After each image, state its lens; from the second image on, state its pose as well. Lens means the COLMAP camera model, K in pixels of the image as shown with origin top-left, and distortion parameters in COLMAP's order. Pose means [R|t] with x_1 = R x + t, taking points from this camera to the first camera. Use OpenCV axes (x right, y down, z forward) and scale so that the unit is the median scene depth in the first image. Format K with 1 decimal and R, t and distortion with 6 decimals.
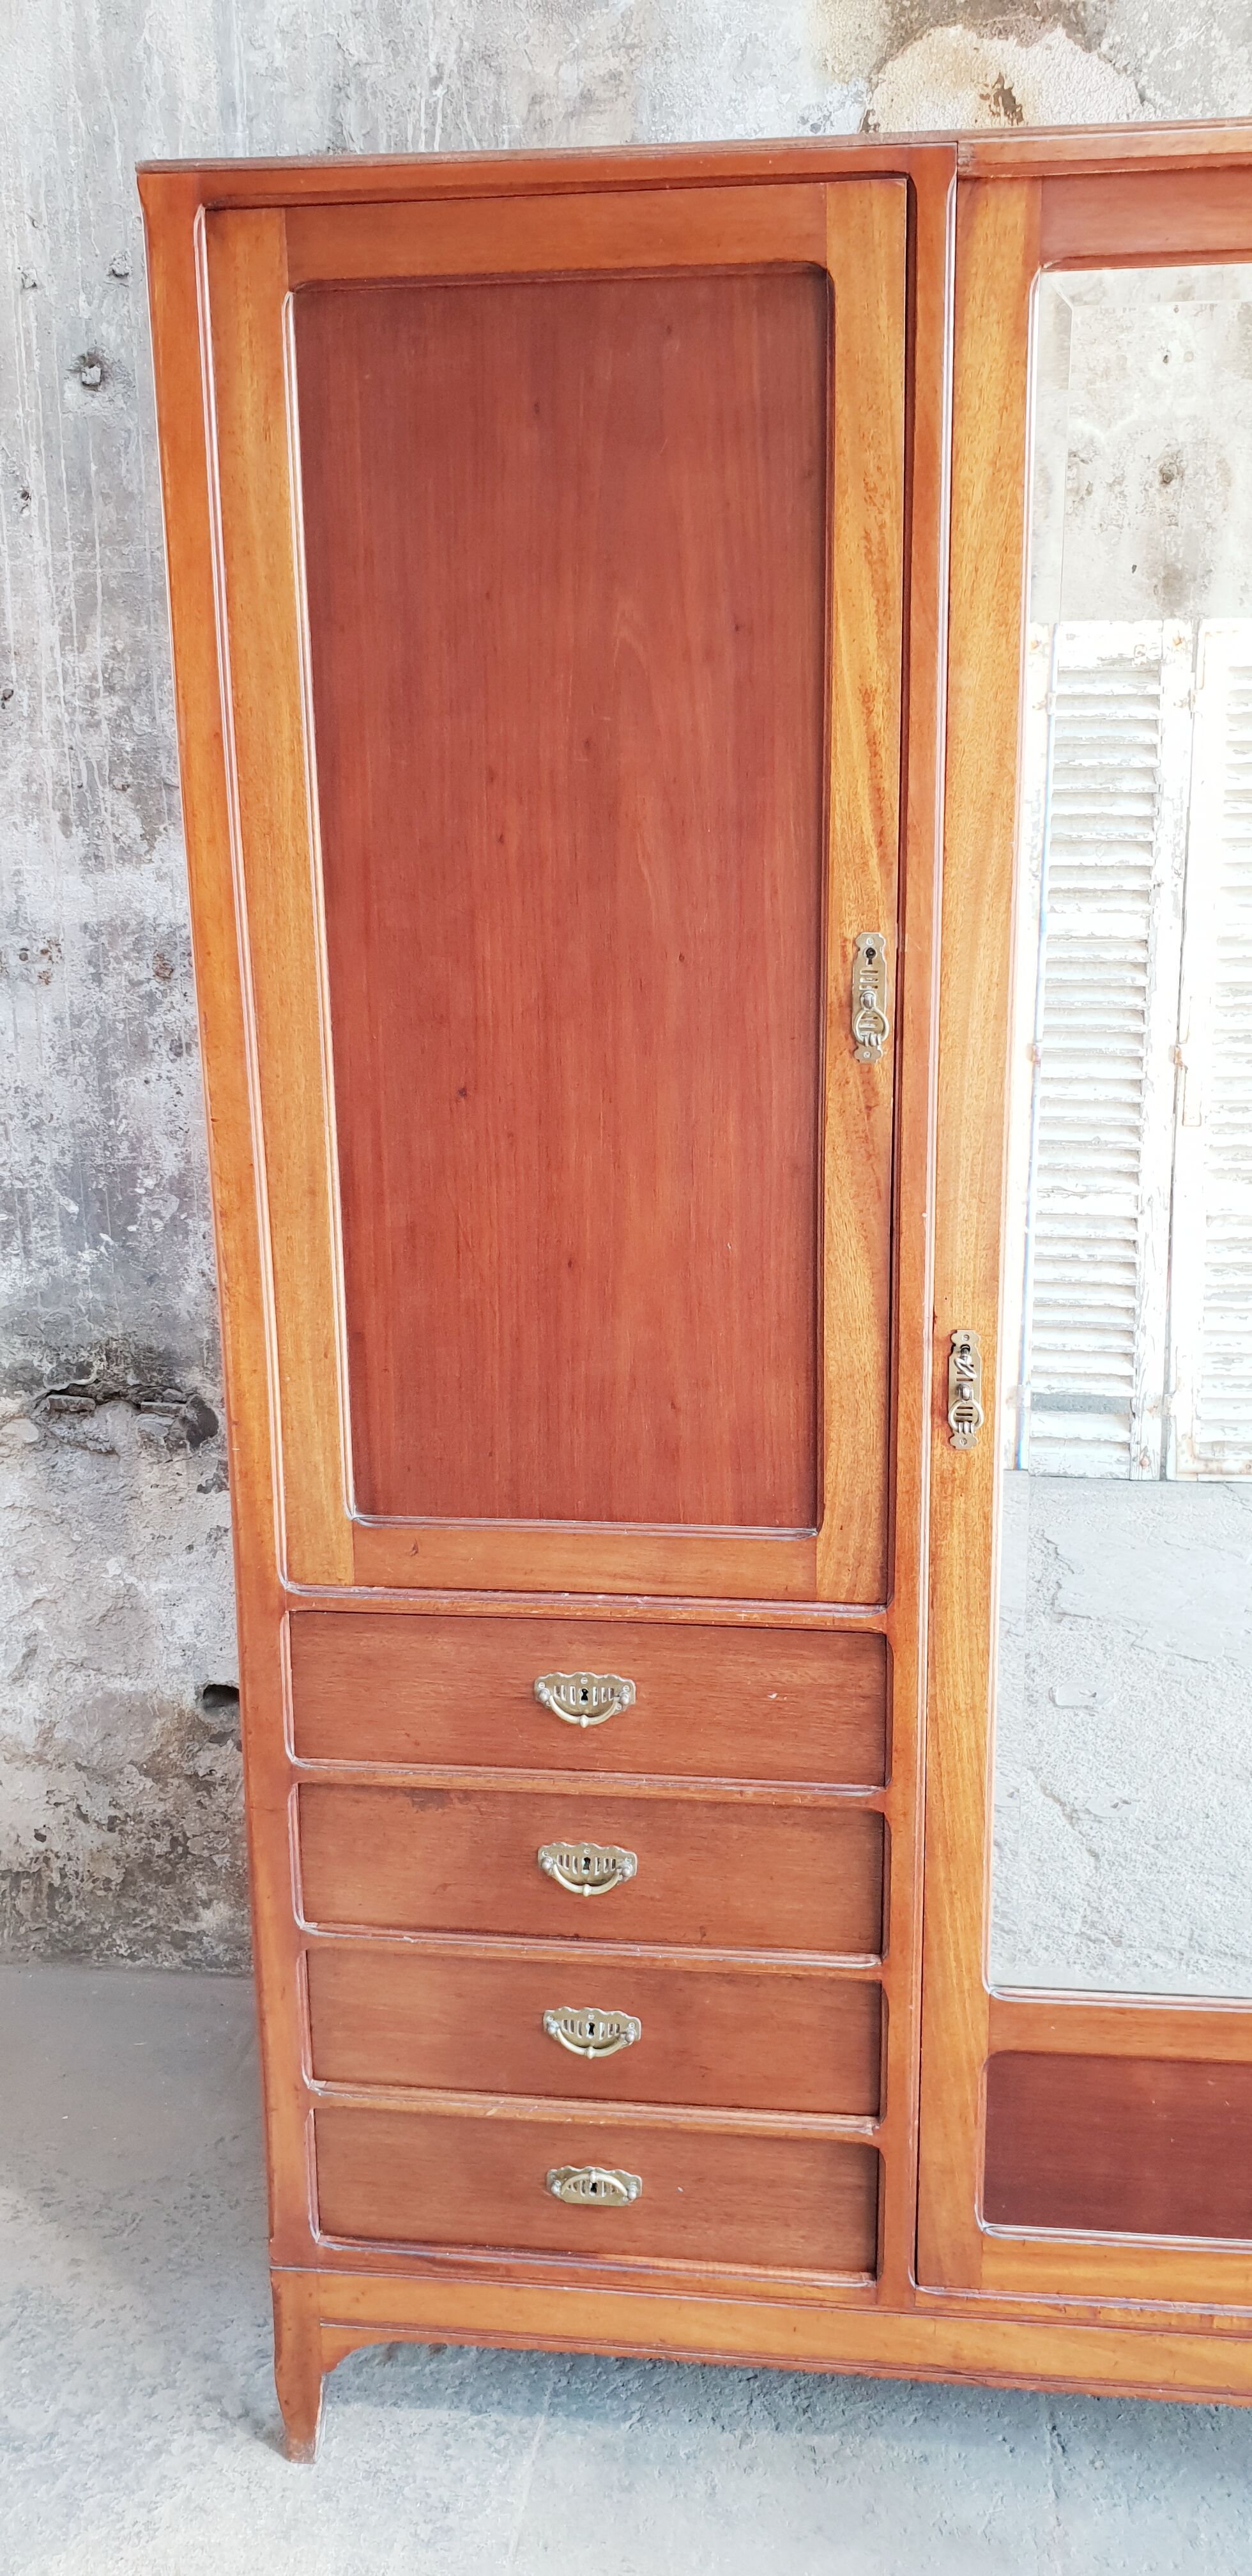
lens RADIAL K [[1941.9, 0, 672.7], [0, 1941.9, 1245.5], [0, 0, 1]] dist [0.040611, -0.031472]
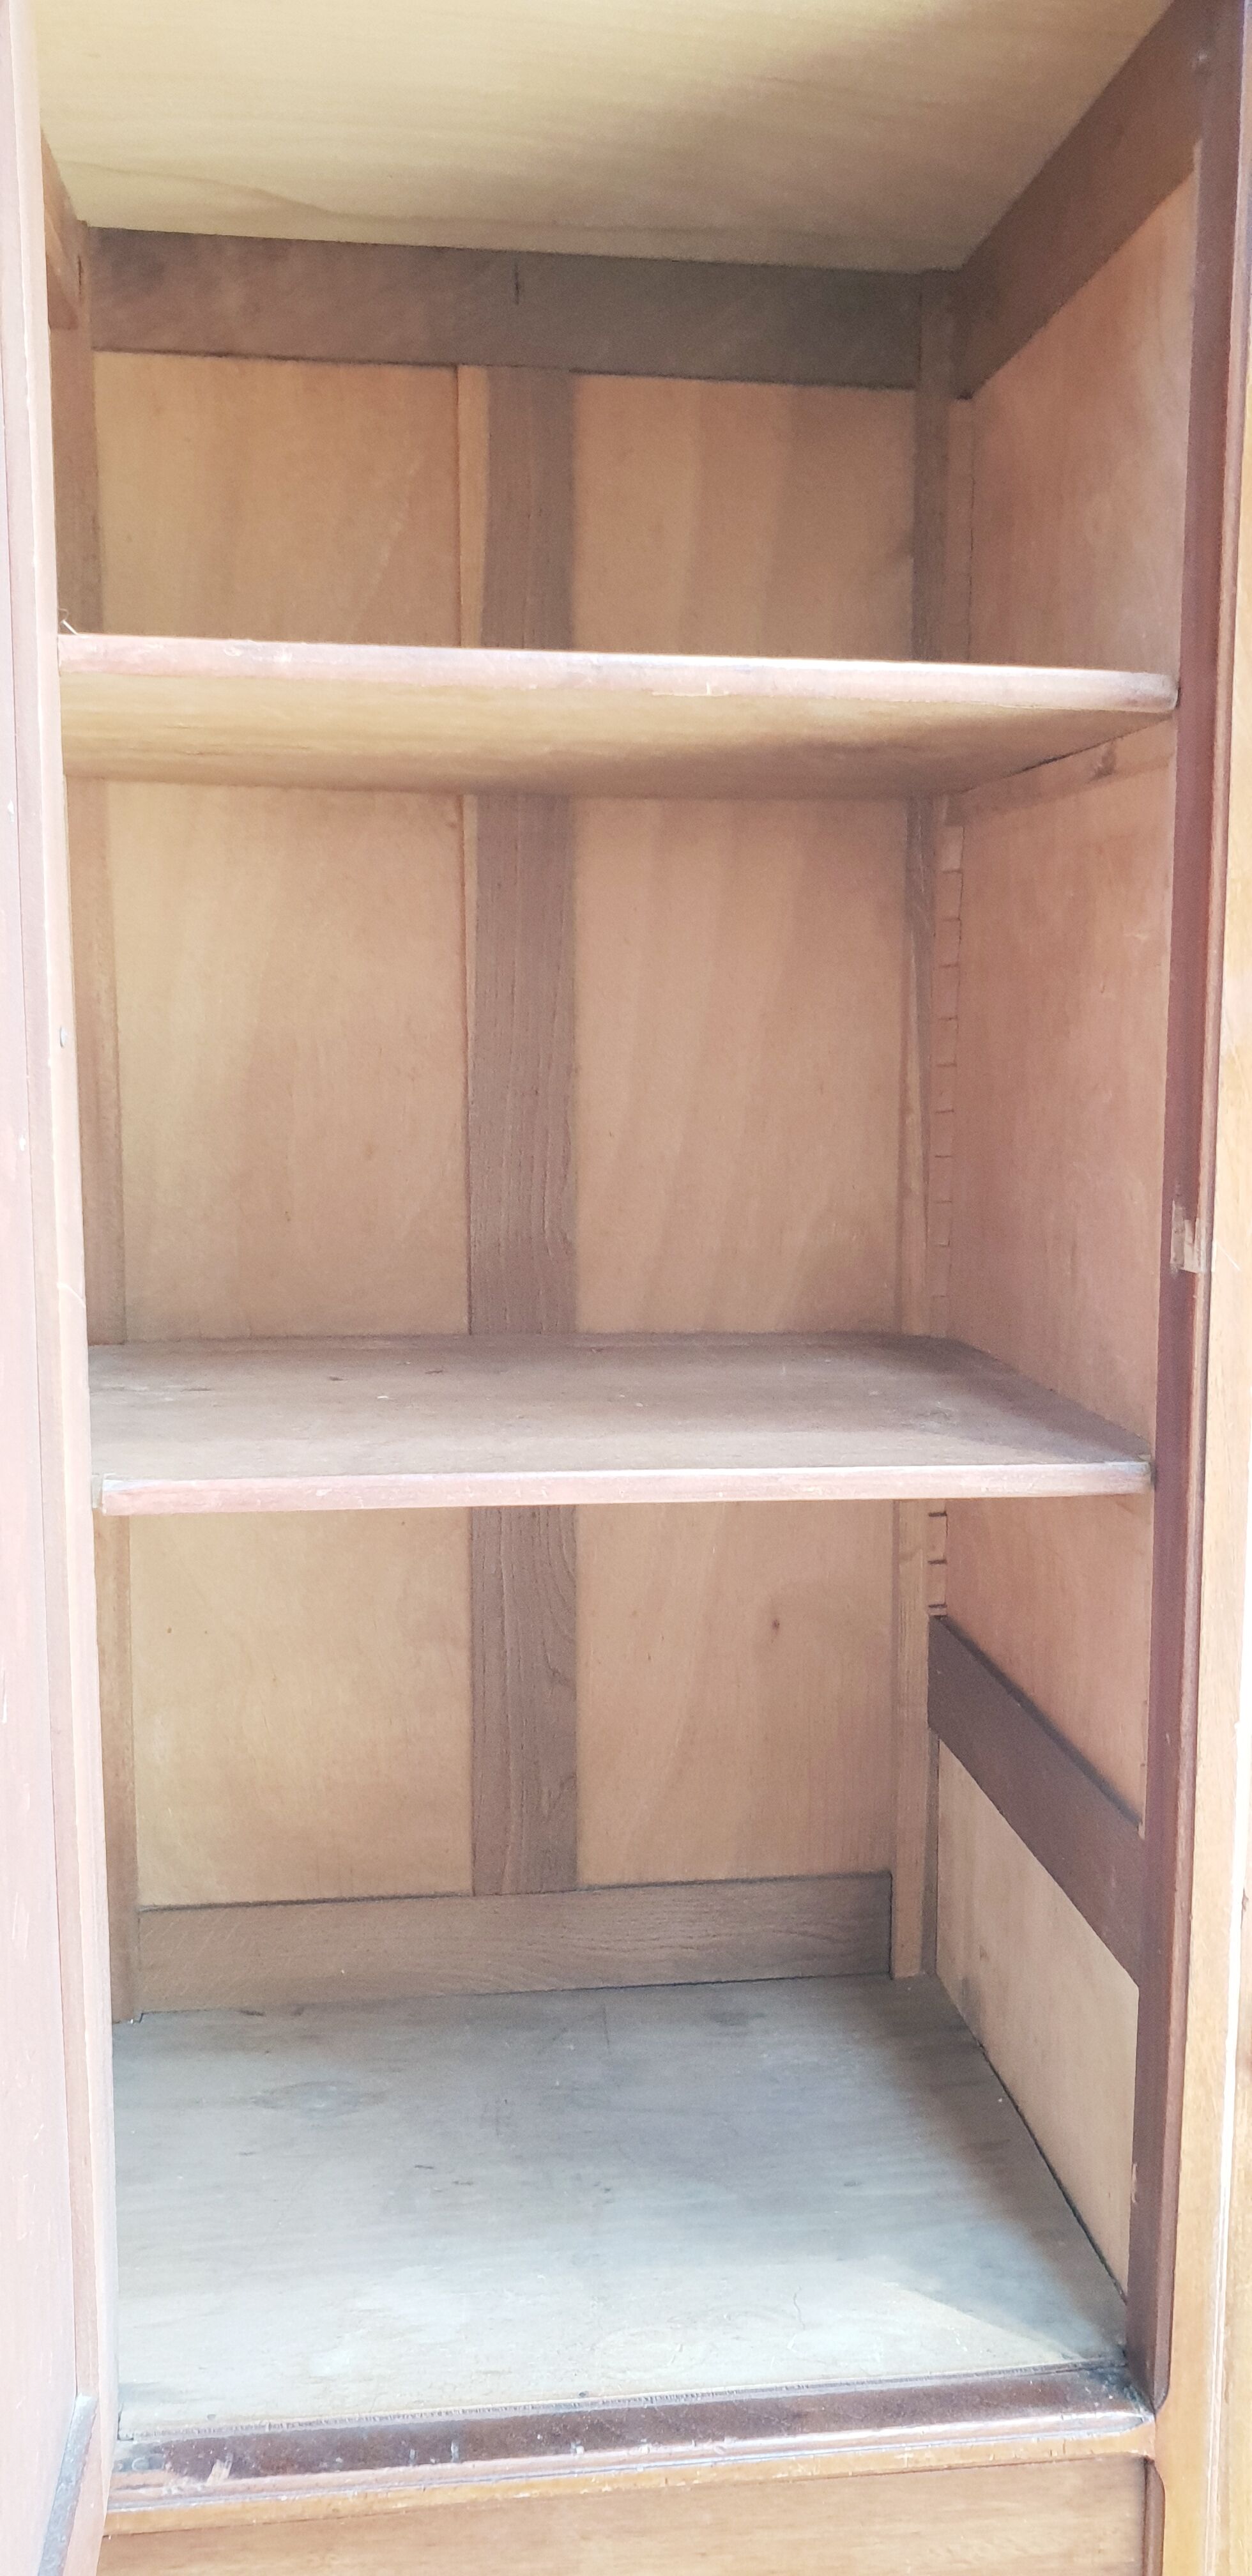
lens RADIAL K [[1965.9, 0, 633.8], [0, 1965.9, 1249.0], [0, 0, 1]] dist [0.004711, -0.000119]
pose [[0.975005, -0.011841, 0.221867, -0.153296], [0.034816, 0.994385, -0.099932, -0.093819], [-0.219438, 0.105158, 0.969943, 0.421080]]
